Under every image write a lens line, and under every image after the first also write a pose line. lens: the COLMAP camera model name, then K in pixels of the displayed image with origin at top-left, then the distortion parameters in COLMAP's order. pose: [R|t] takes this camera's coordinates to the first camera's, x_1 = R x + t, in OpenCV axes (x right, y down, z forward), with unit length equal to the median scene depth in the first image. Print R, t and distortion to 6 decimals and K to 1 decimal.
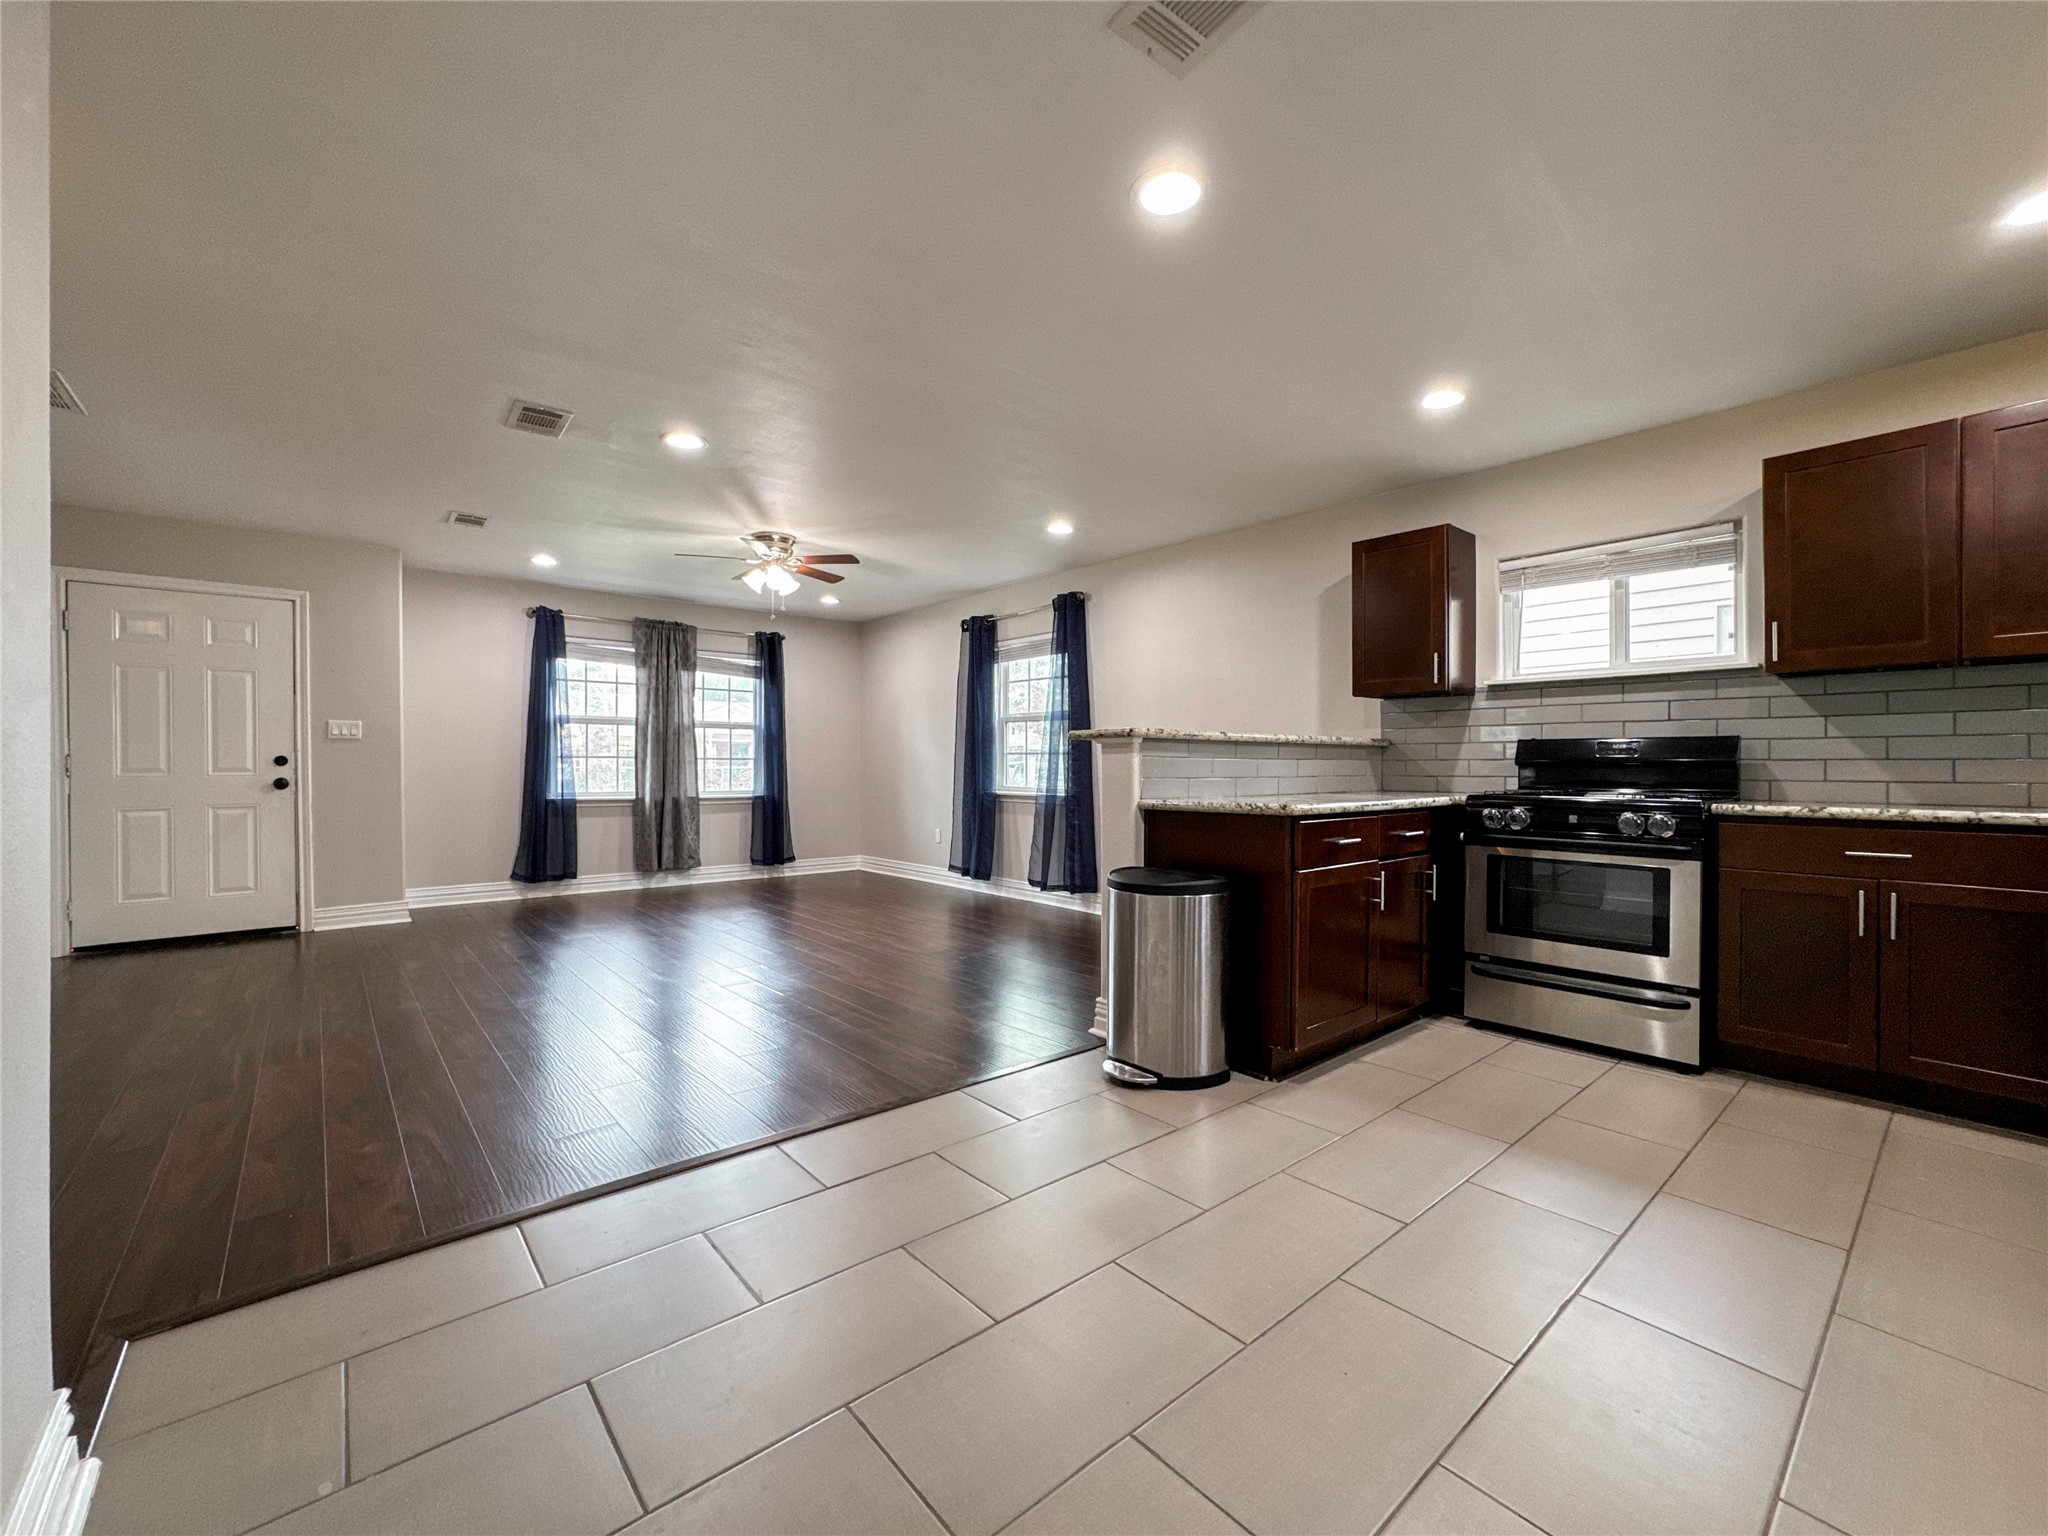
lens RADIAL K [[844.0, 0, 1033.8], [0, 844.0, 772.9], [0, 0, 1]] dist [-0.021964, 0.011690]
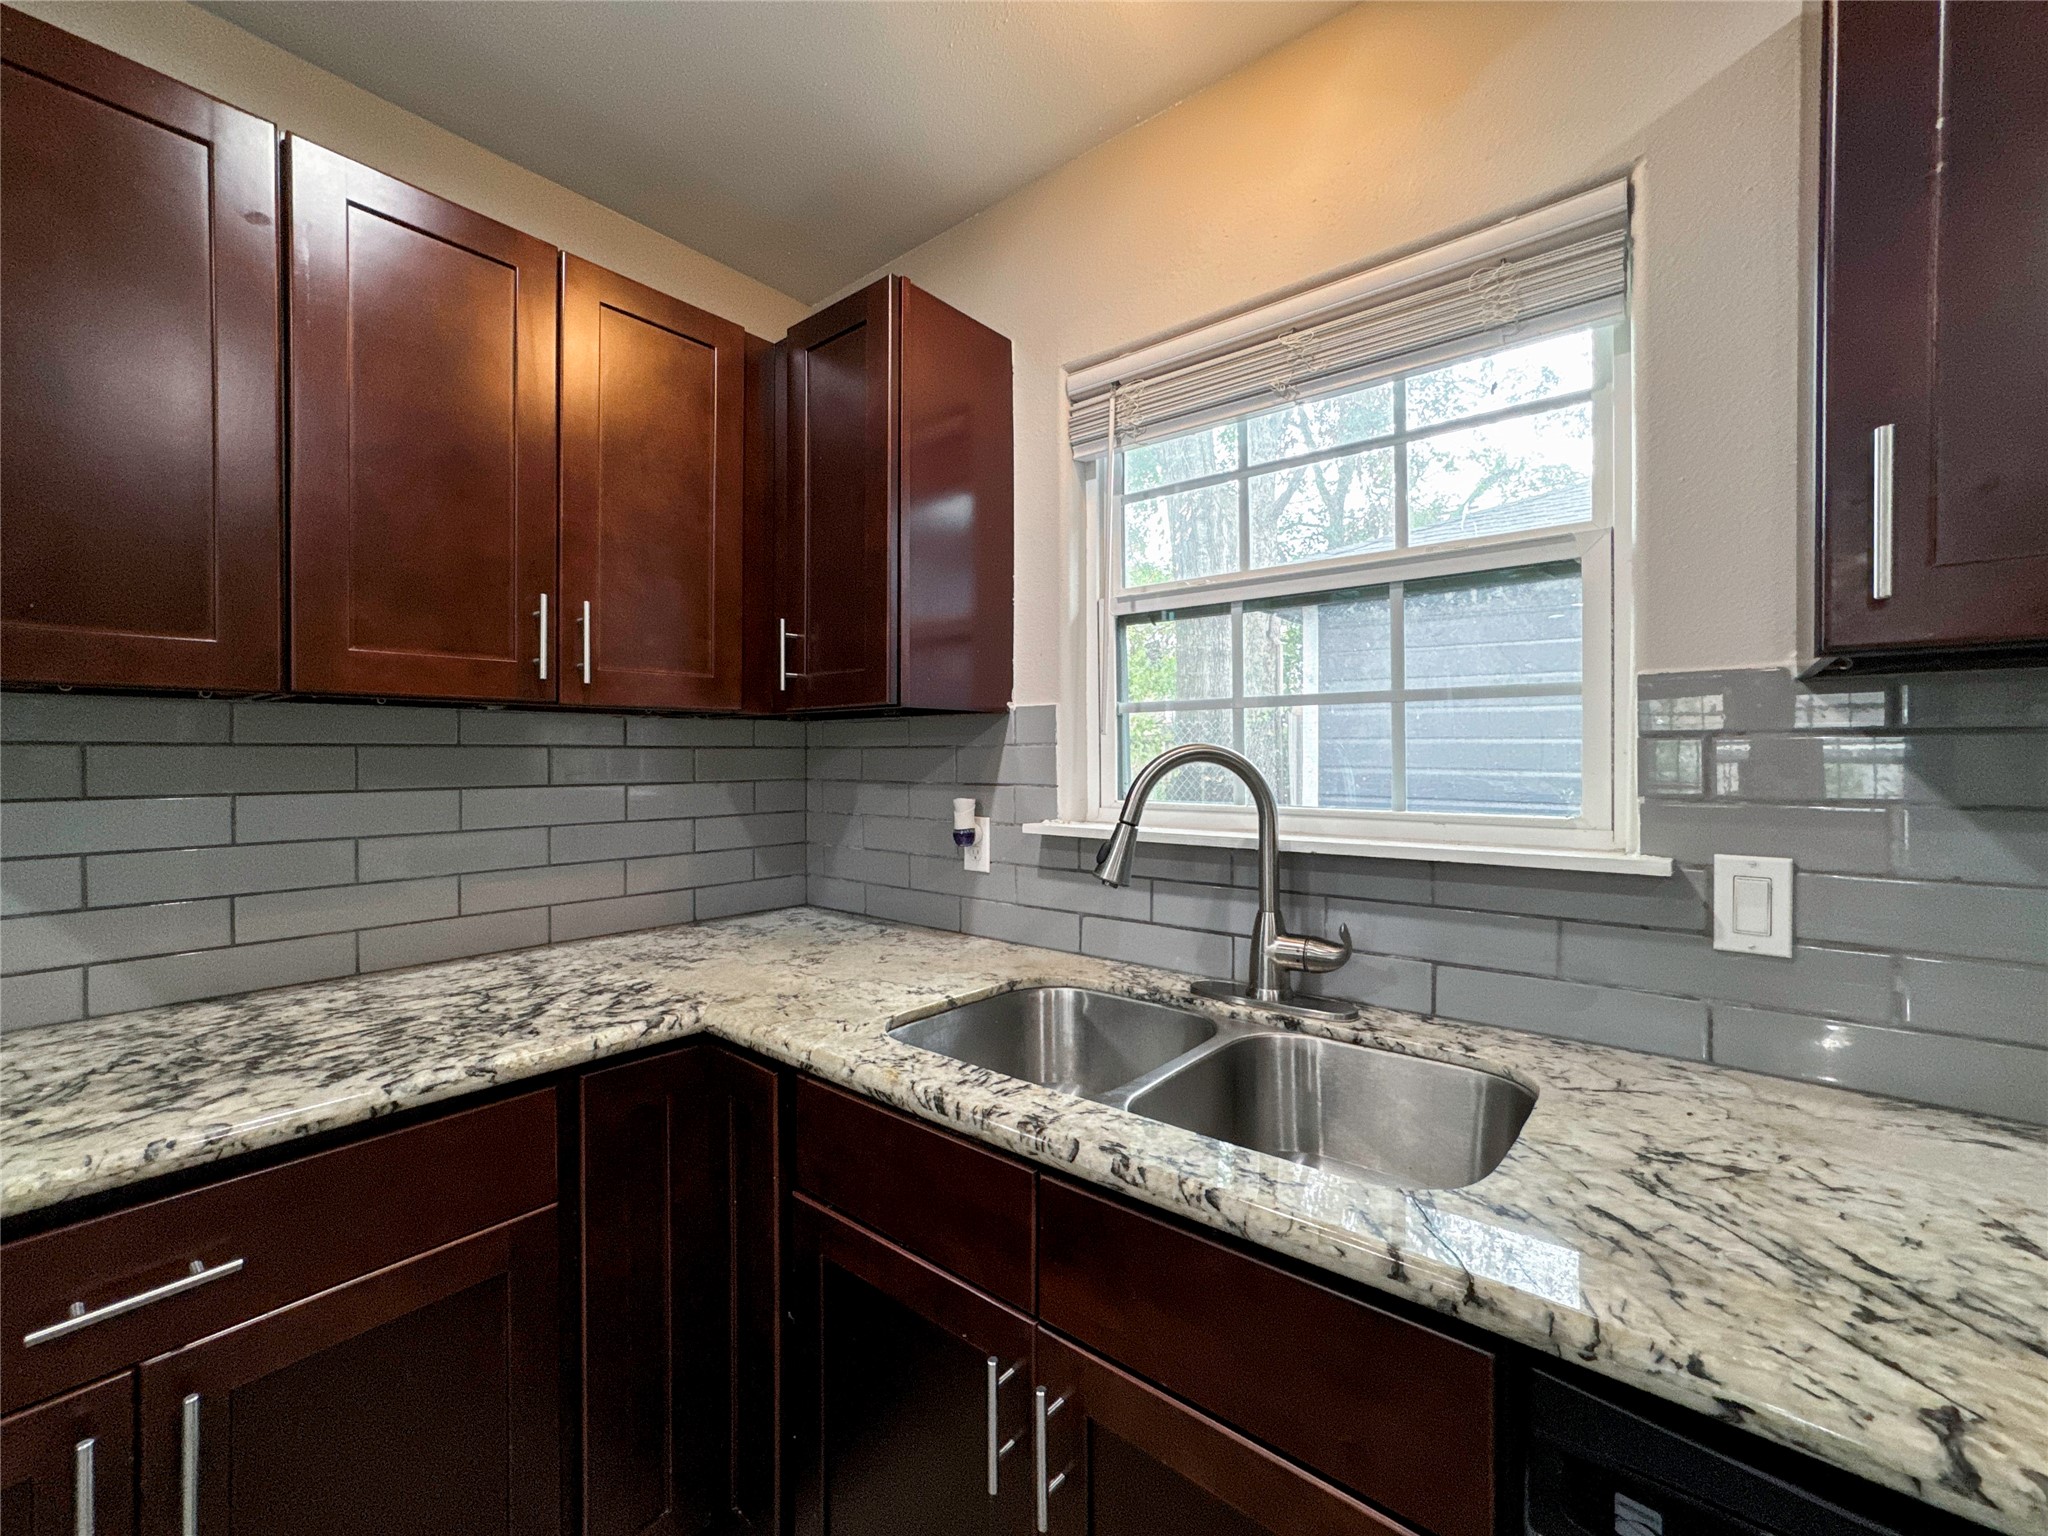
lens RADIAL K [[844.0, 0, 1020.9], [0, 844.0, 767.3], [0, 0, 1]] dist [-0.021964, 0.011690]
pose [[-0.149251, -0.010091, 0.988748, 0.496383], [0.008014, 0.999903, 0.011415, -0.076873], [-0.988767, 0.009628, -0.149156, 0.546915]]
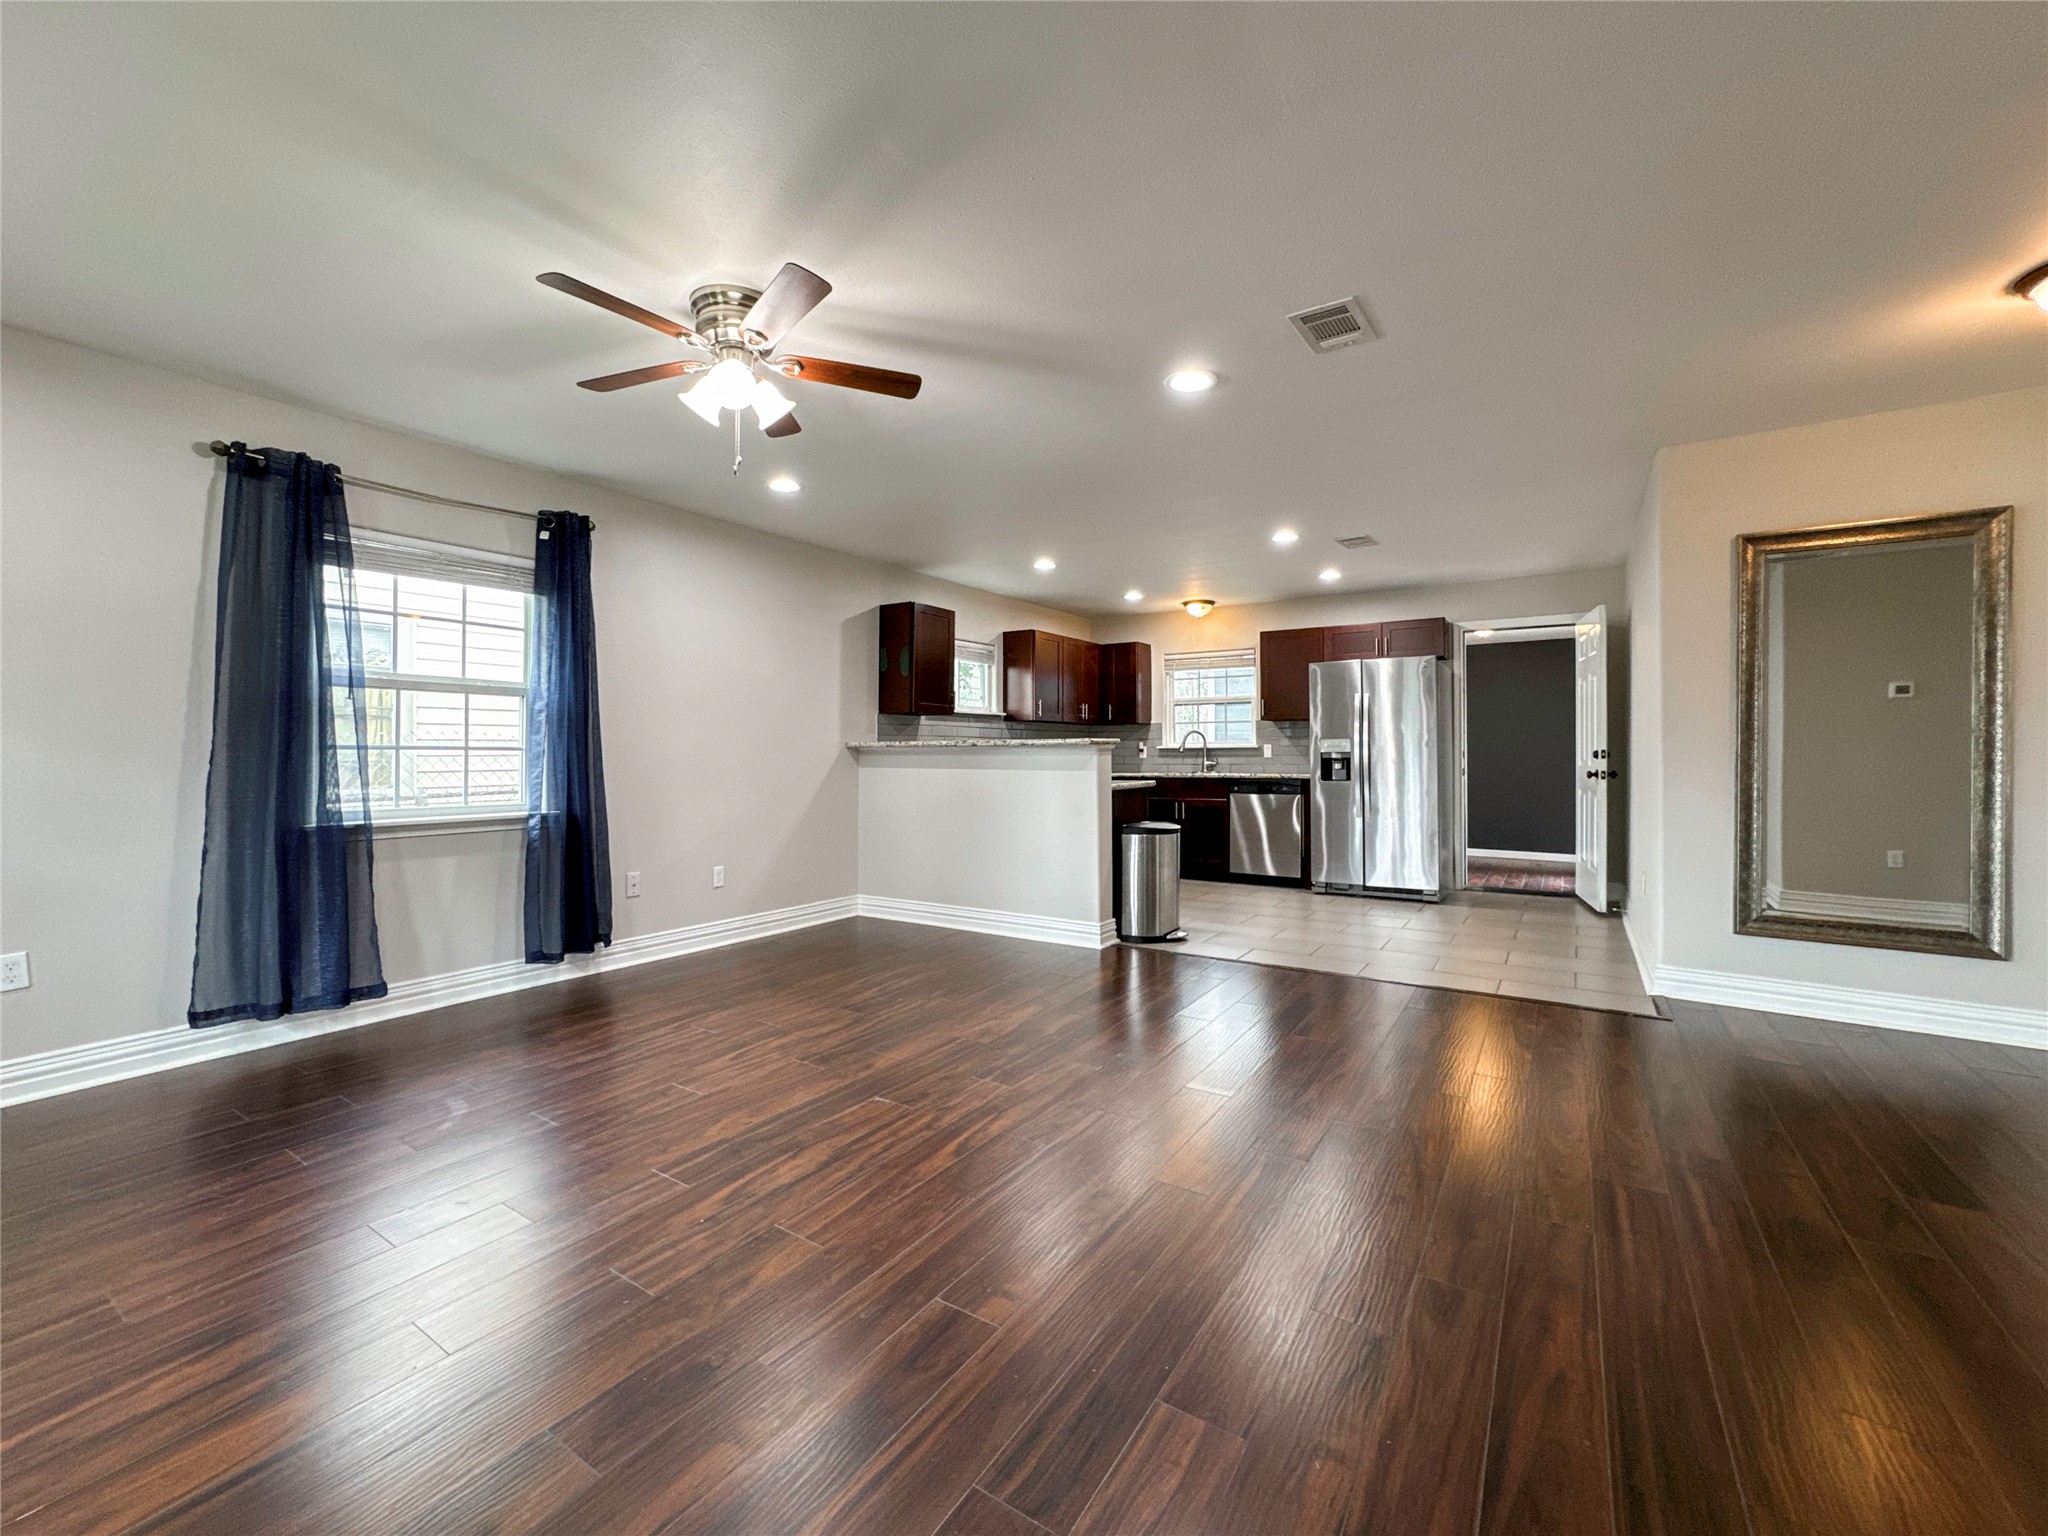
lens RADIAL K [[844.0, 0, 995.6], [0, 844.0, 770.6], [0, 0, 1]] dist [-0.021964, 0.011690]
pose [[-0.233034, -0.024315, 0.972165, -1.271613], [0.011514, 0.999548, 0.027759, -0.042396], [-0.972400, 0.017663, -0.232649, 1.484696]]
